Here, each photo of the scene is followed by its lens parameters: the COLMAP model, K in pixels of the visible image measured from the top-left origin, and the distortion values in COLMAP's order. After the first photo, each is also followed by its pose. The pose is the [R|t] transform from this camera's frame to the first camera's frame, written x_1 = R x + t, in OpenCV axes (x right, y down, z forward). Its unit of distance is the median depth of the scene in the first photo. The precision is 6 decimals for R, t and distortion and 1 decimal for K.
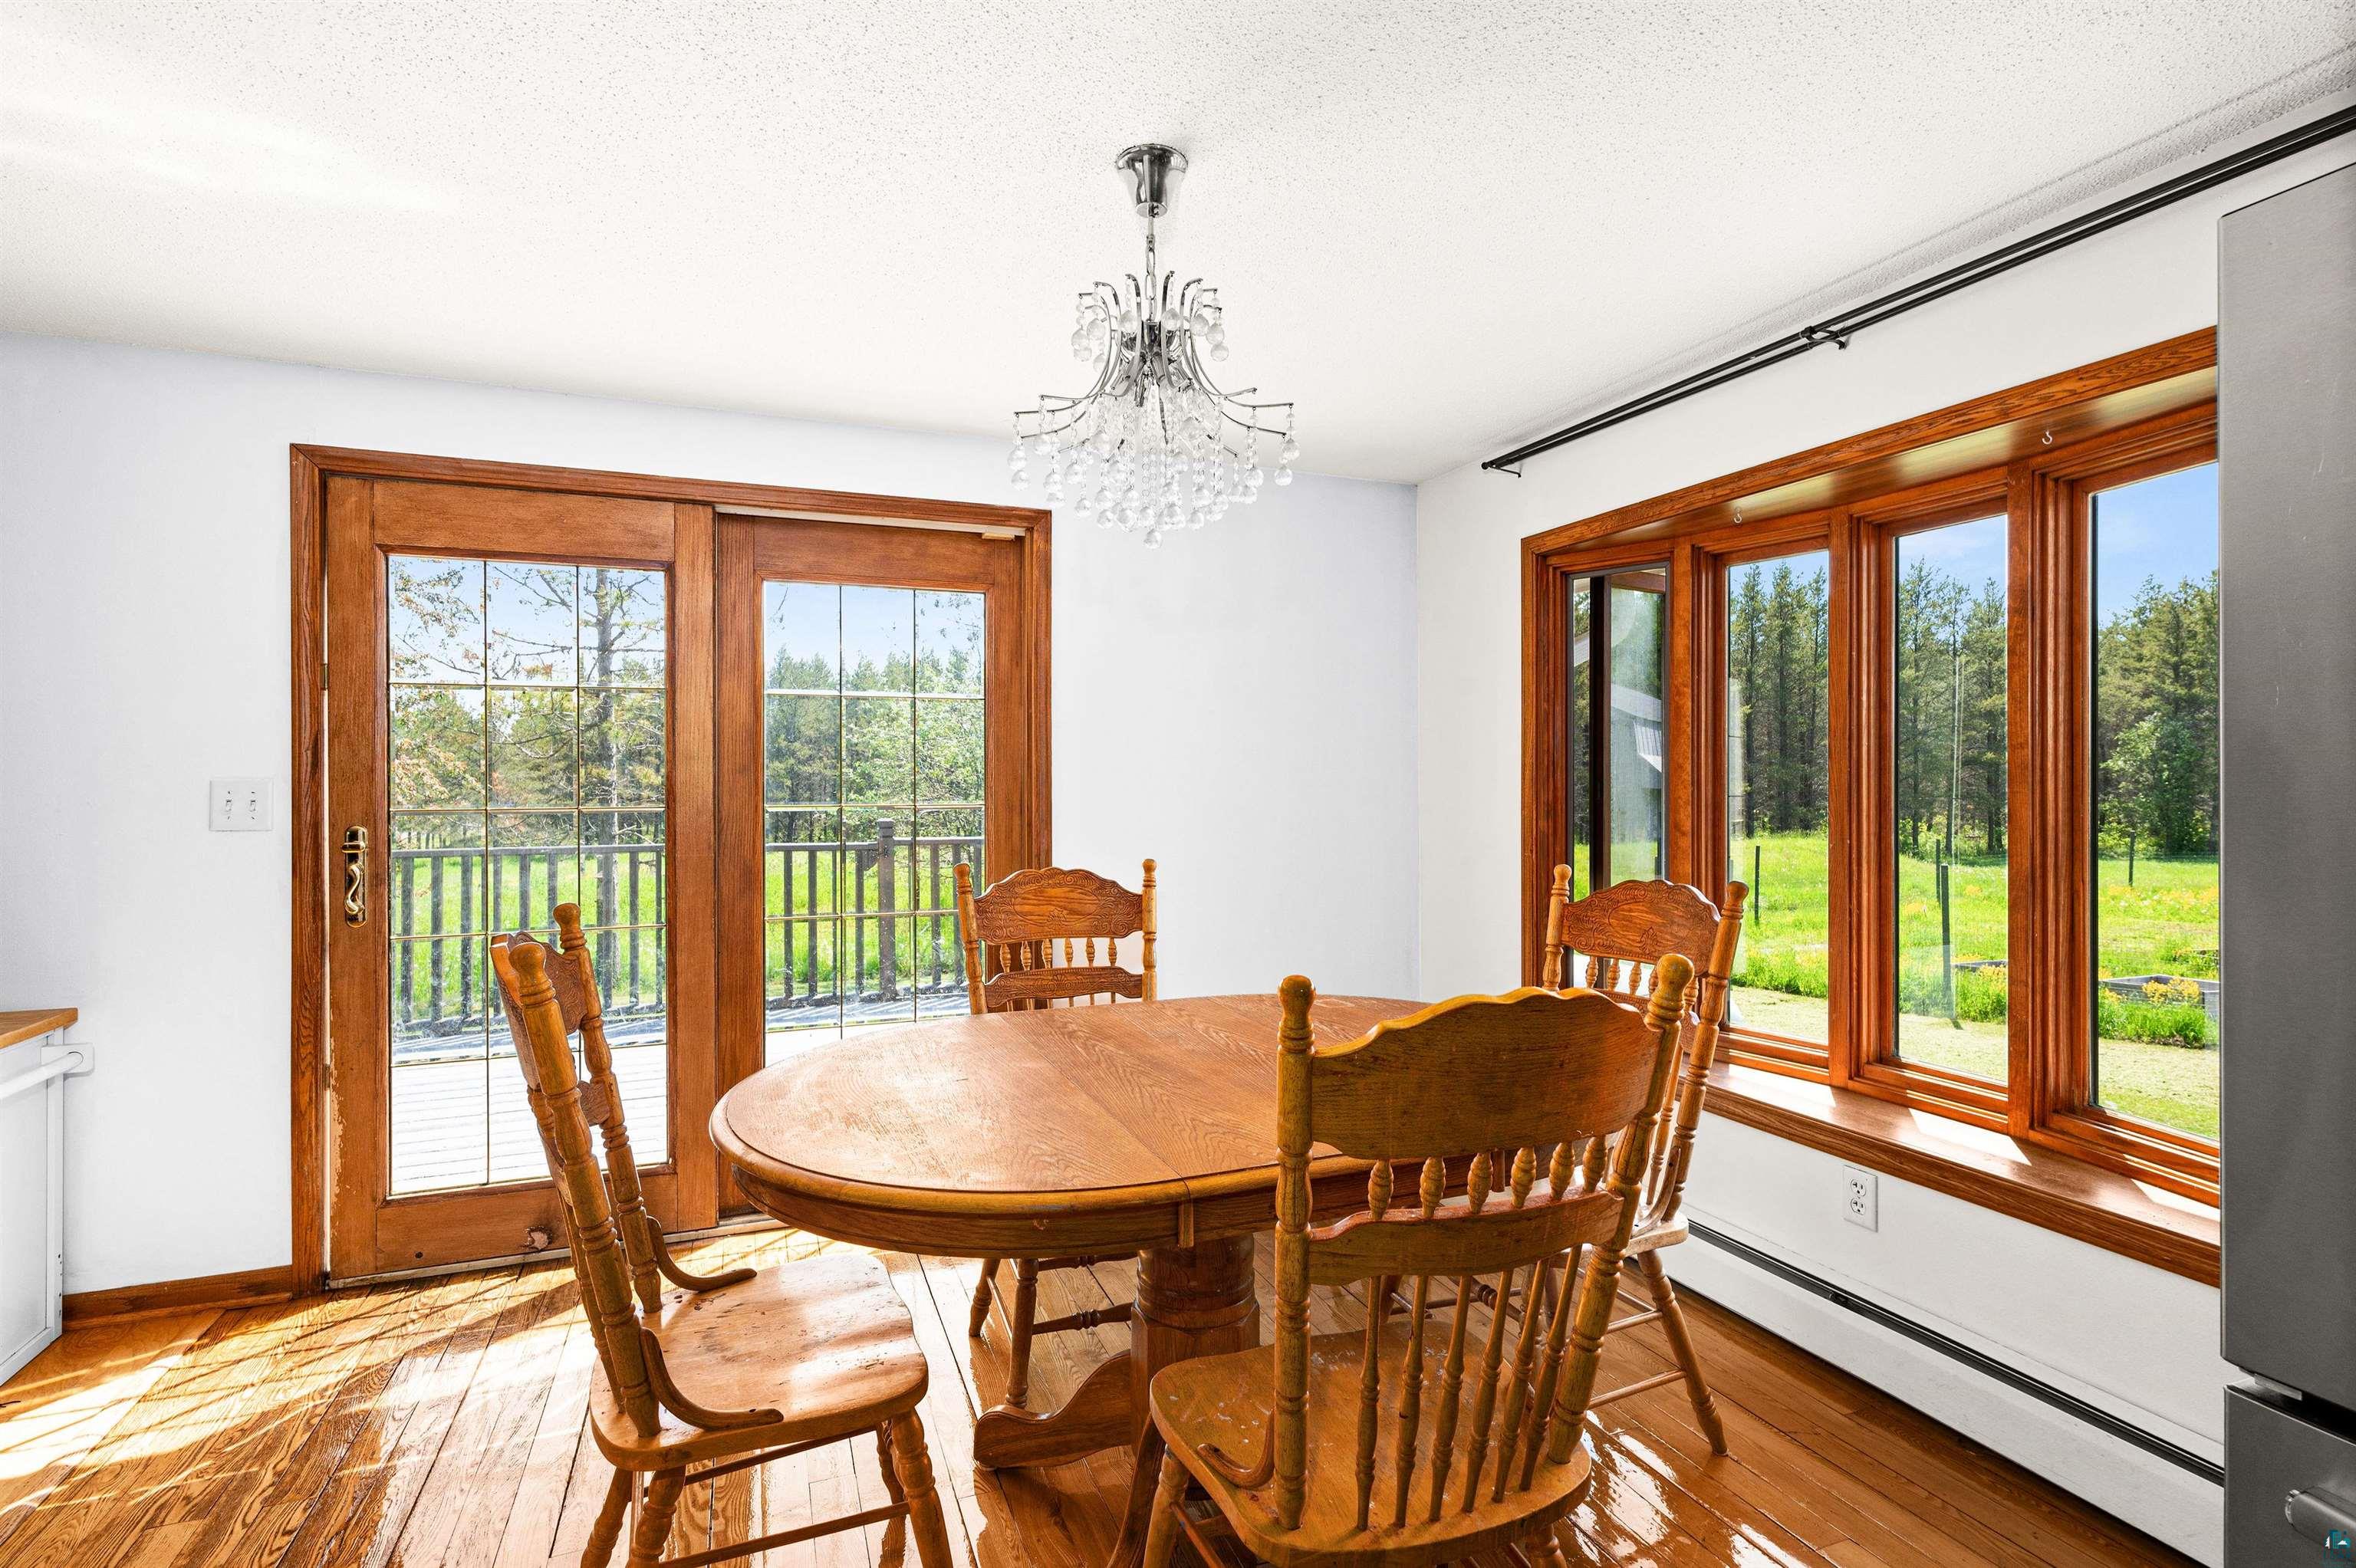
lens RADIAL K [[1133.1, 0, 1176.4], [0, 1133.1, 790.6], [0, 0, 1]] dist [0.011918, 0.000138]
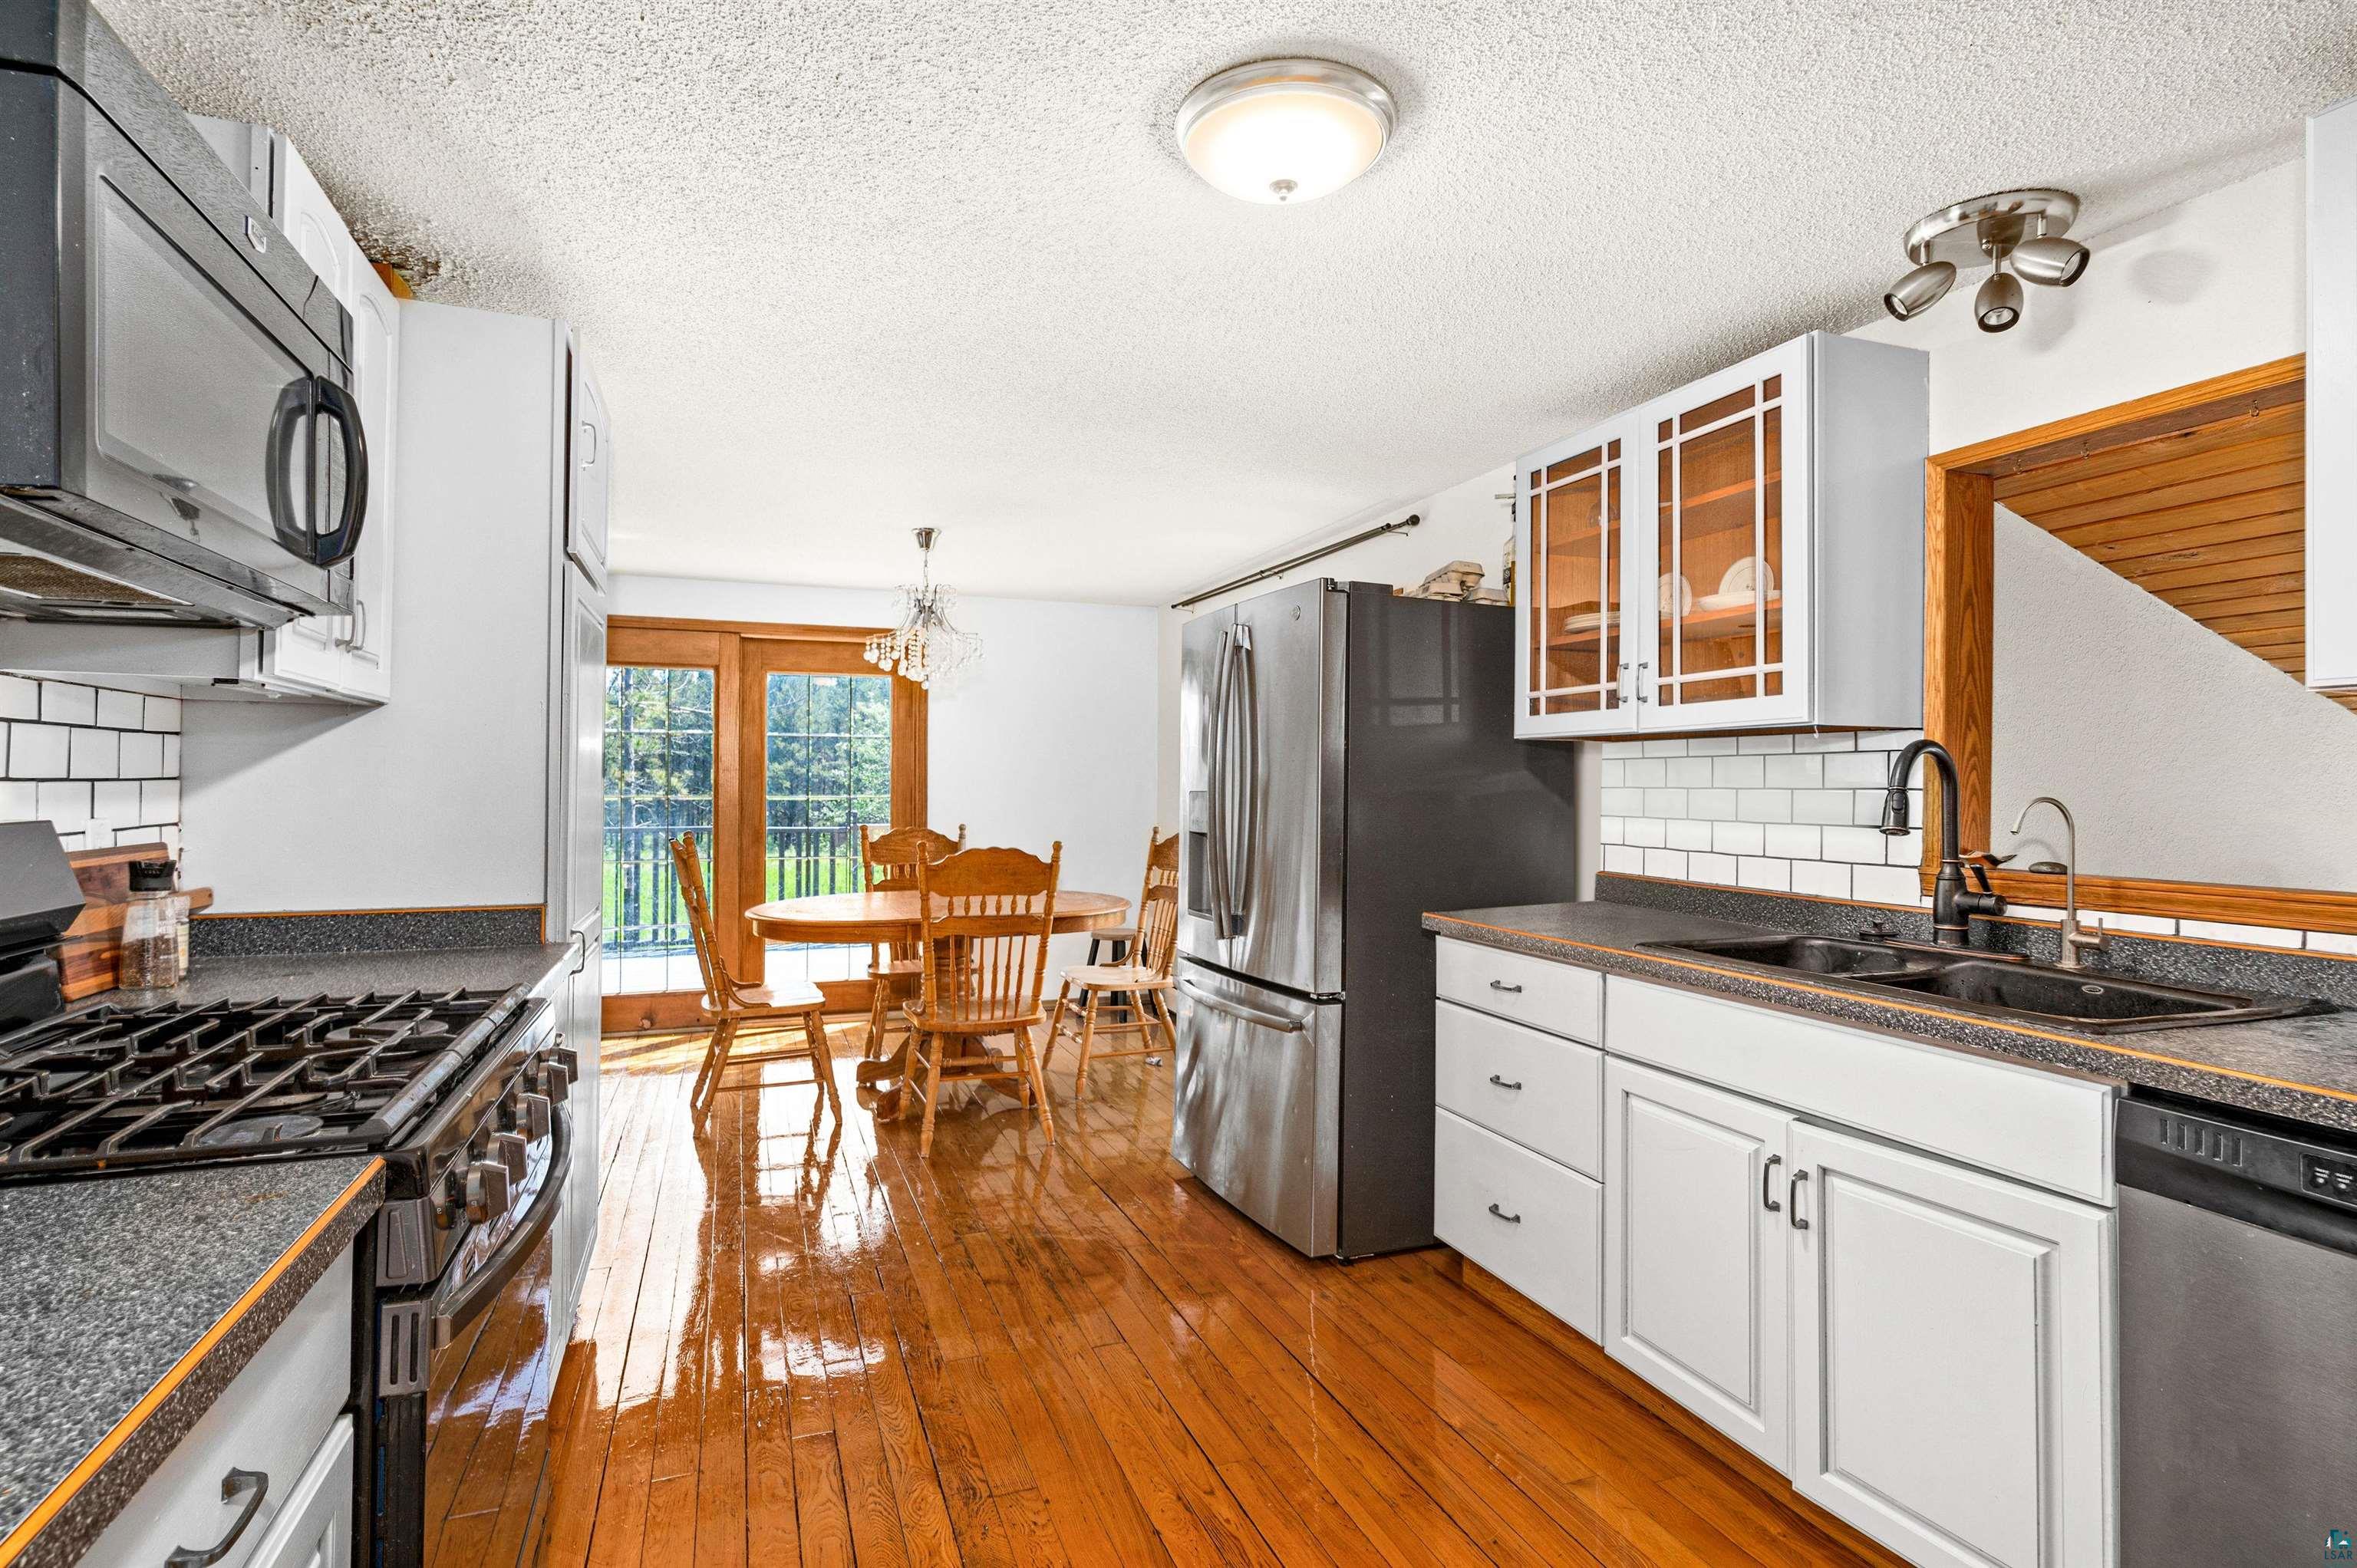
lens RADIAL K [[1144.9, 0, 1170.0], [0, 1144.9, 769.7], [0, 0, 1]] dist [-0.000882, 0.000064]
pose [[0.999968, 0.003270, -0.007235, 0.300891], [-0.003412, 0.999801, -0.019661, 0.004325], [0.007169, 0.019685, 0.999781, -0.839148]]
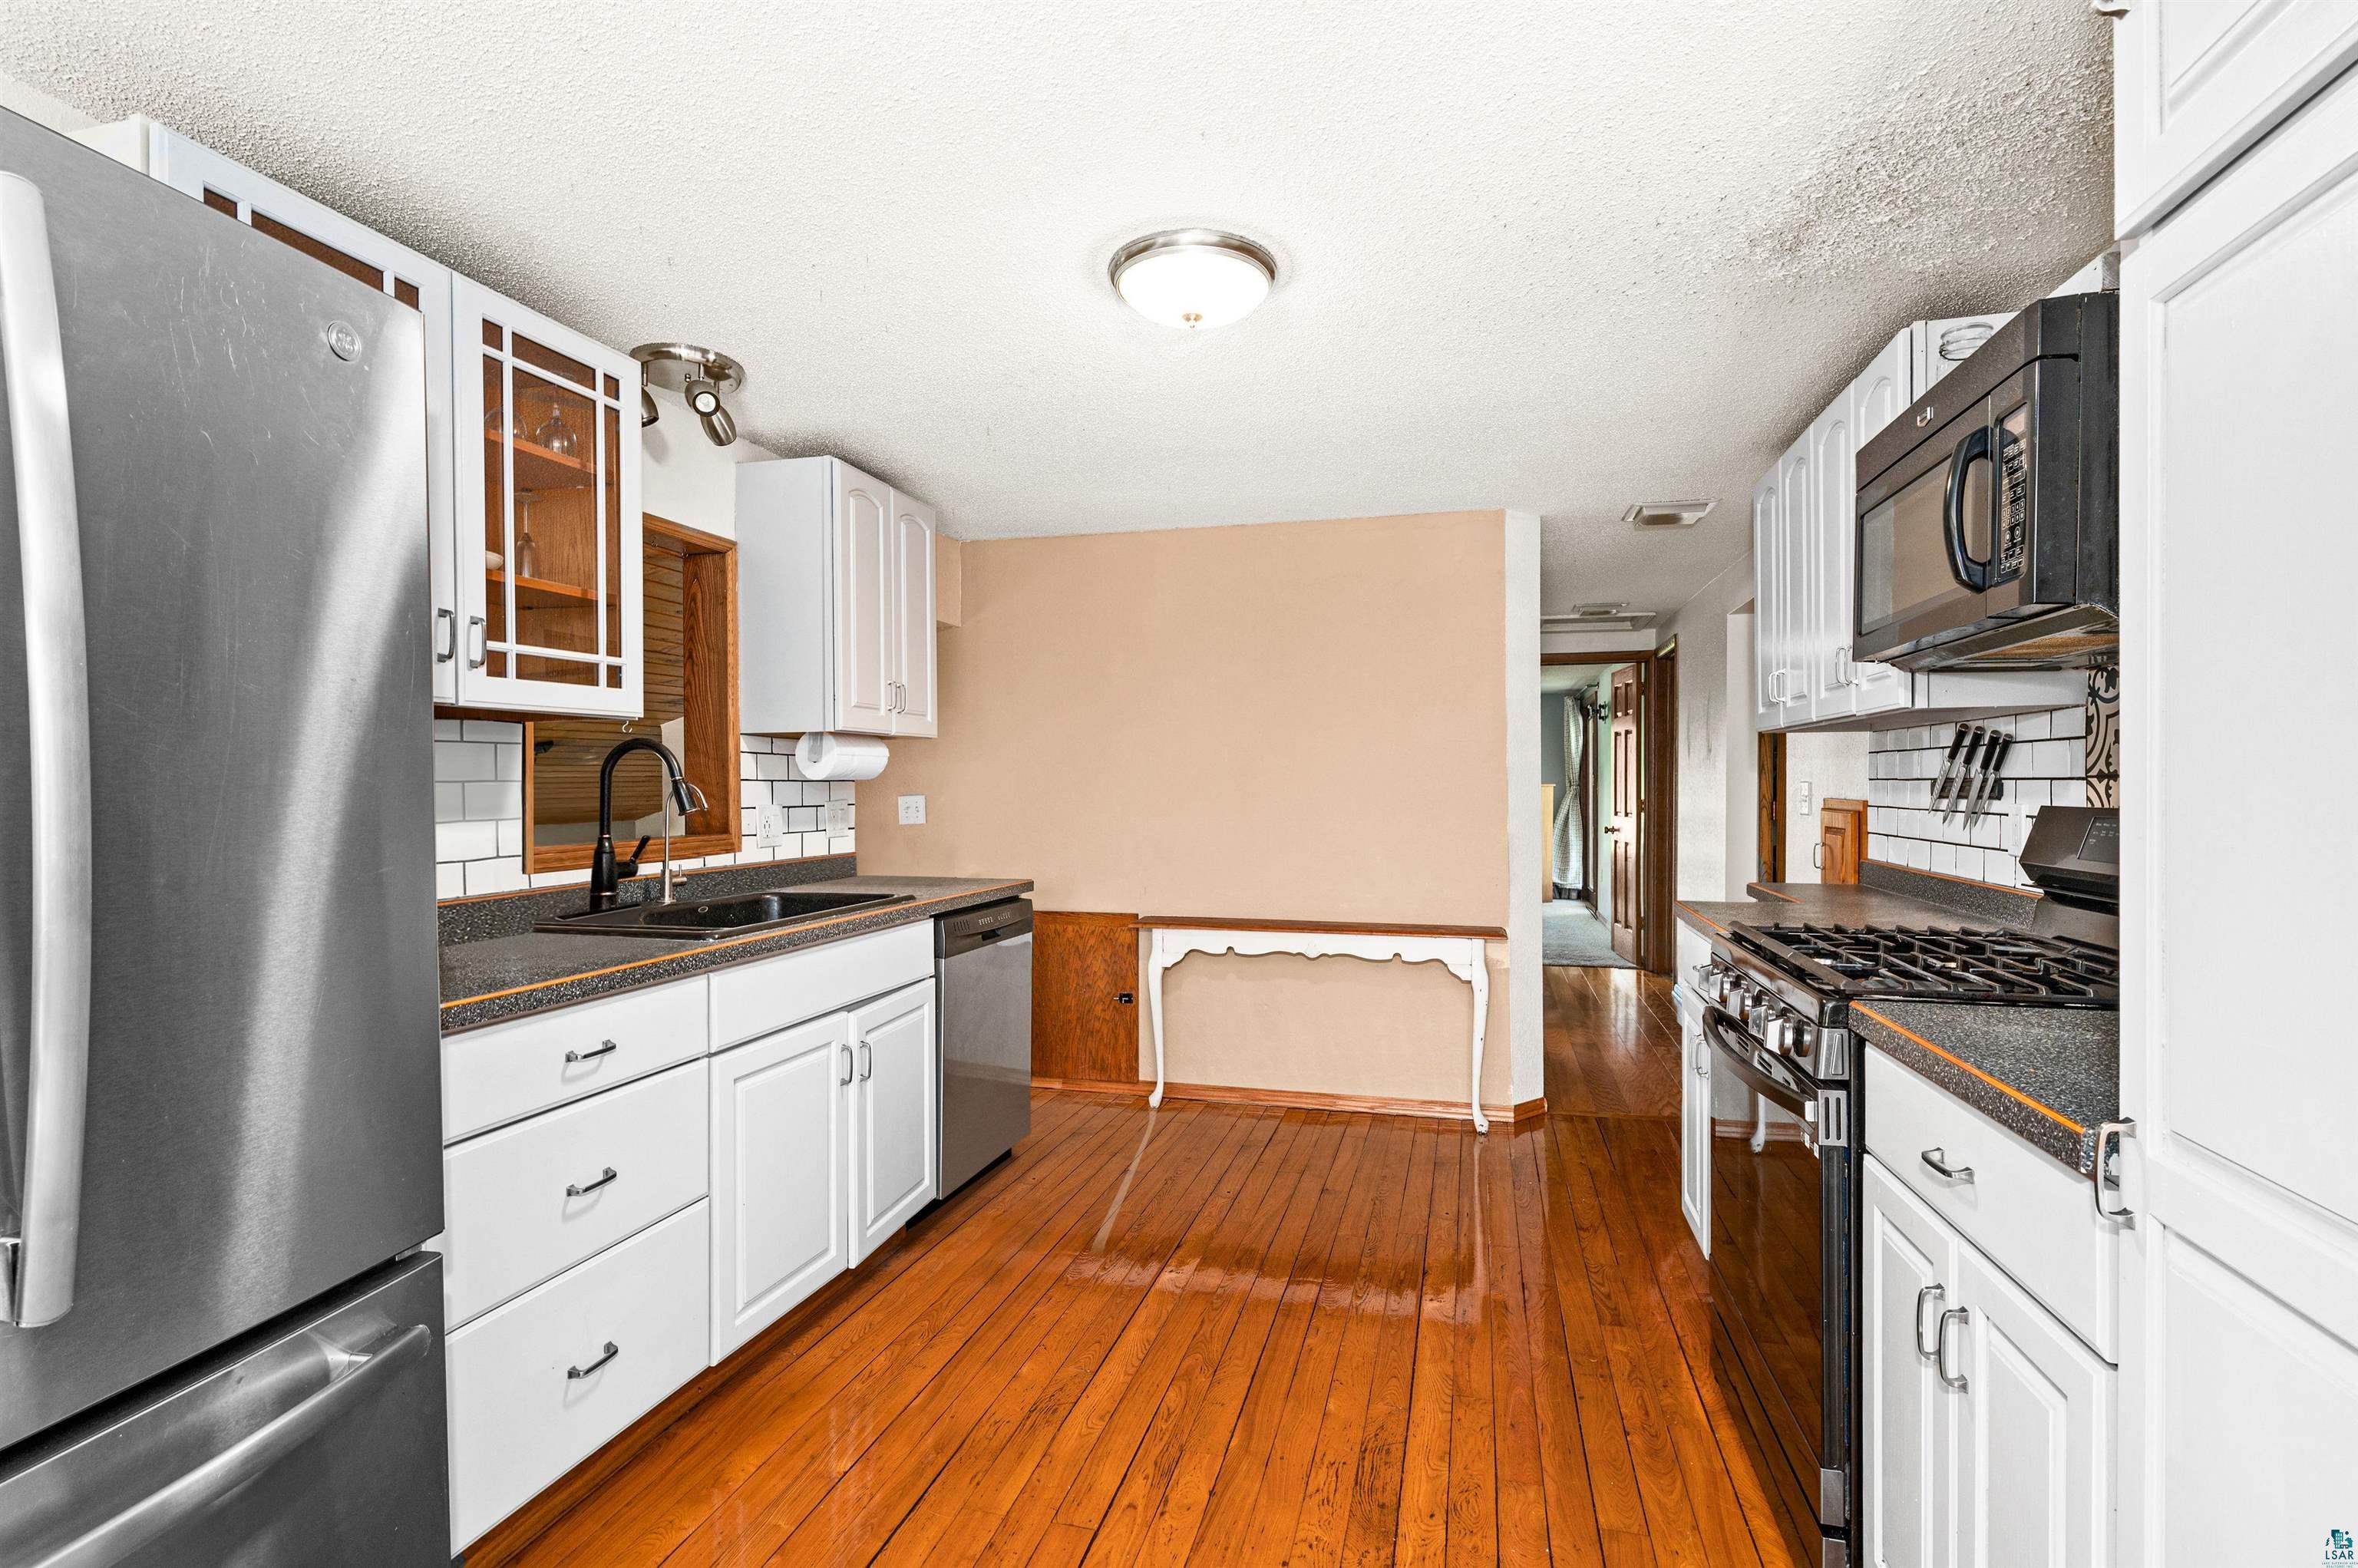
lens RADIAL K [[1134.1, 0, 1177.4], [0, 1134.1, 790.6], [0, 0, 1]] dist [0.011918, 0.000138]
pose [[-0.810535, -0.003352, 0.585681, -0.047474], [0.005587, 0.999894, 0.013455, 0.000923], [-0.585664, 0.014177, -0.810430, 0.248814]]
